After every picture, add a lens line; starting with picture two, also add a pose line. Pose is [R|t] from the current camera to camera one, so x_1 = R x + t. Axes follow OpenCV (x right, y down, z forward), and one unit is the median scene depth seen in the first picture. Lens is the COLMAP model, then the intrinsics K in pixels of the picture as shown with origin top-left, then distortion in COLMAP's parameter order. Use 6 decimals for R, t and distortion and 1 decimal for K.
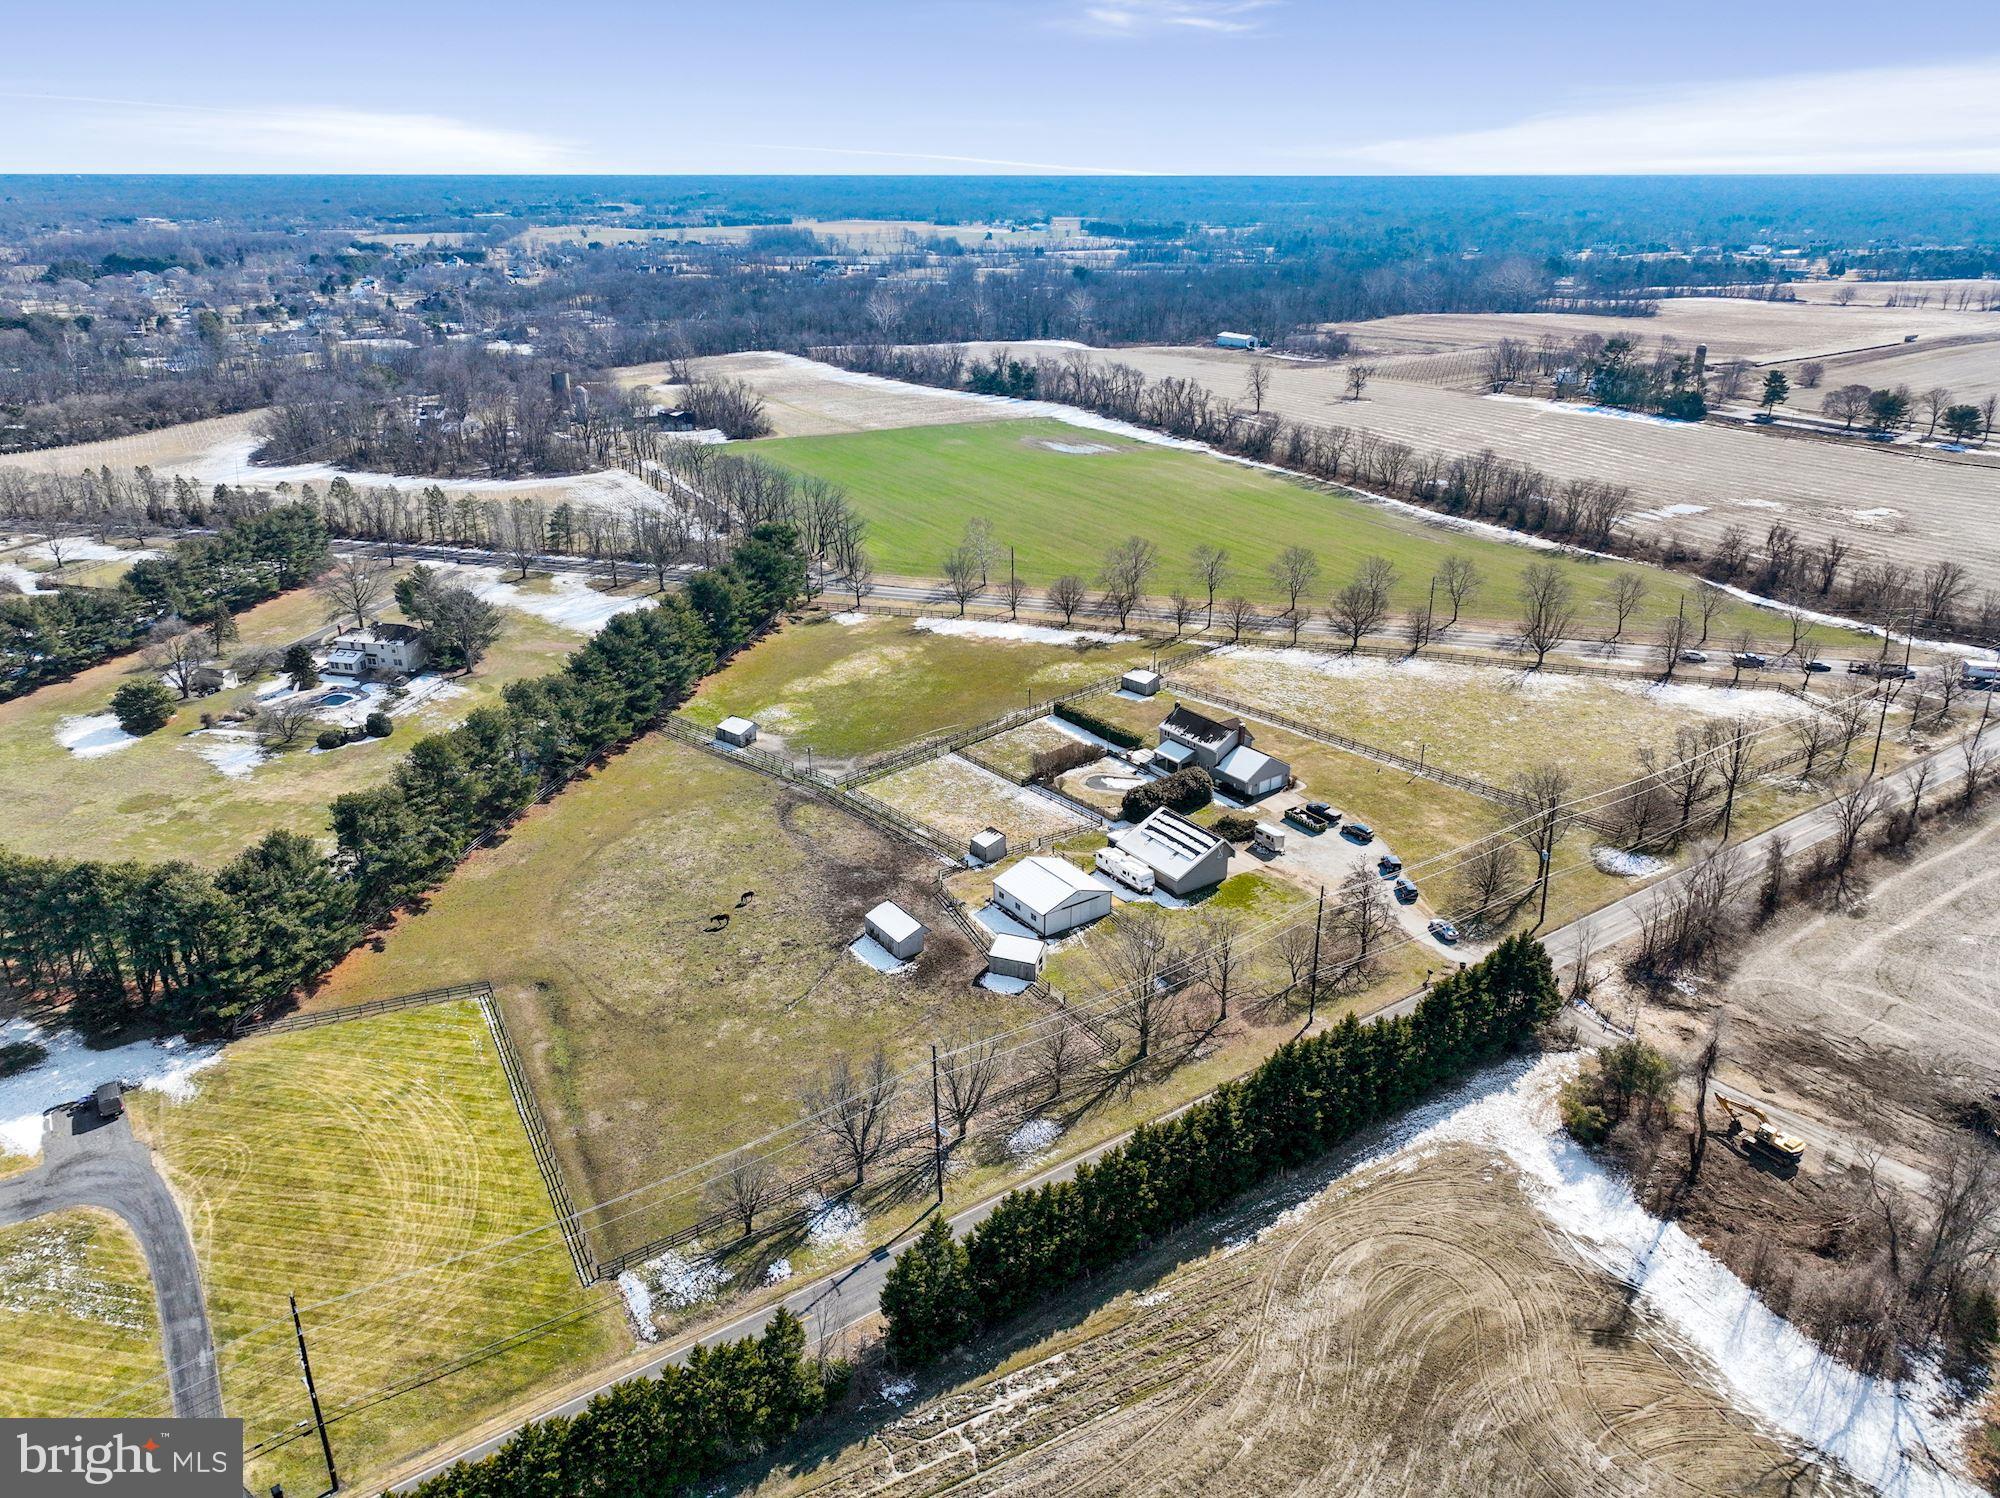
lens RADIAL K [[1412.5, 0, 1007.6], [0, 1412.5, 743.0], [0, 0, 1]] dist [-0.000816, 0.003521]
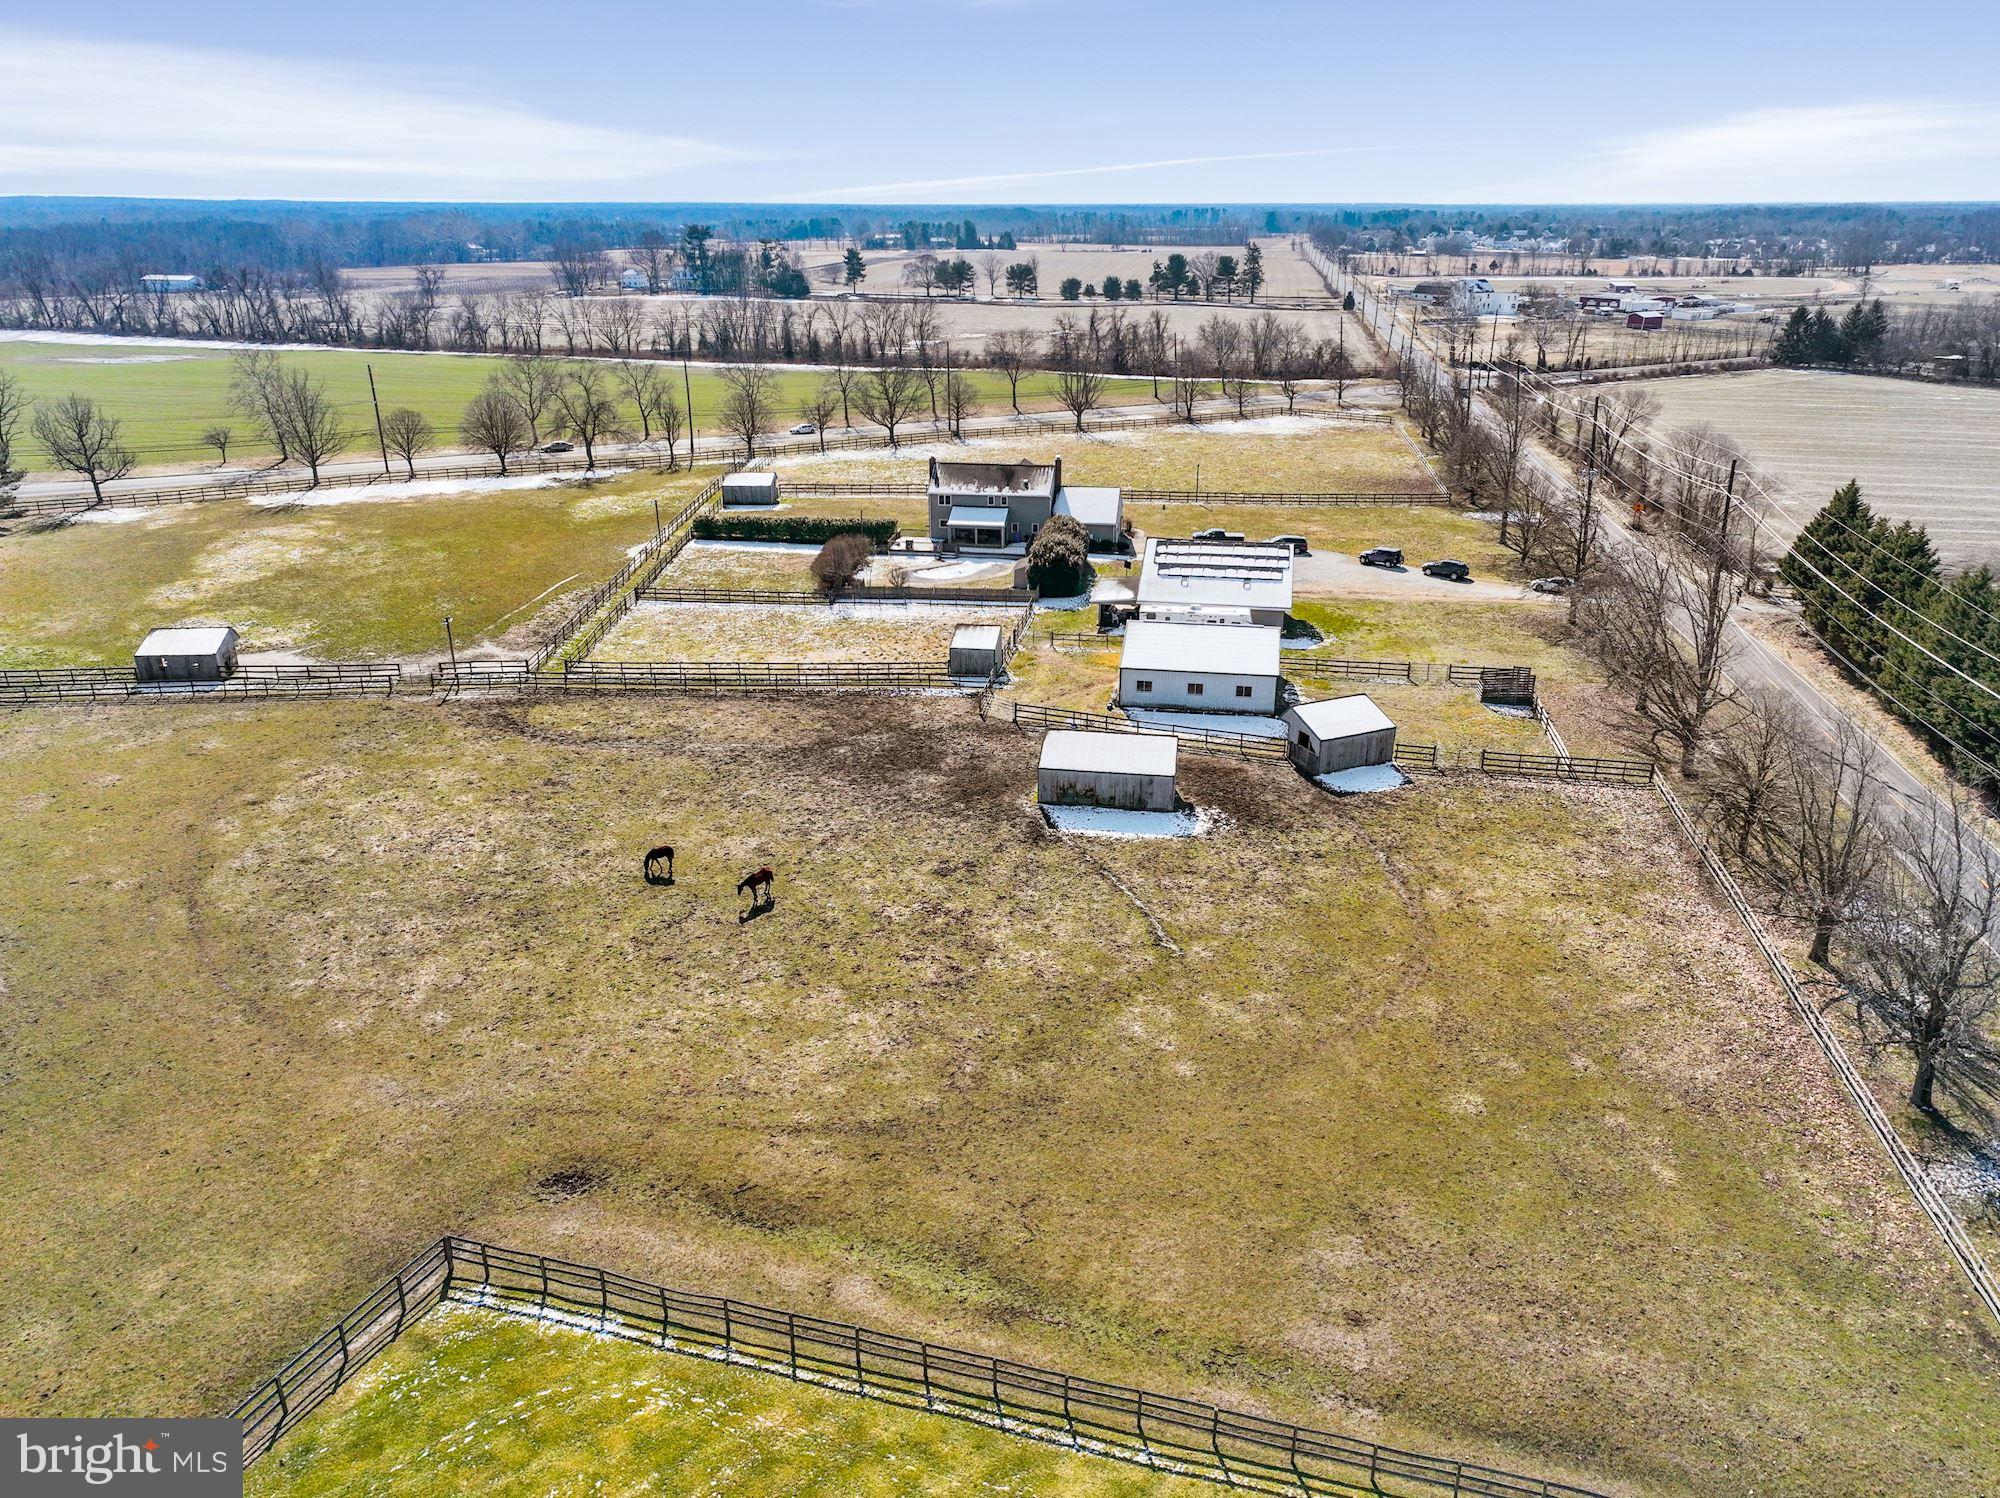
lens RADIAL K [[1403.1, 0, 1006.9], [0, 1403.1, 756.8], [0, 0, 1]] dist [0.002705, 0.007929]
pose [[0.701543, -0.259773, 0.663593, -0.372246], [0.267256, 0.959134, 0.092927, 0.061717], [-0.660615, 0.112157, 0.742300, 0.564674]]
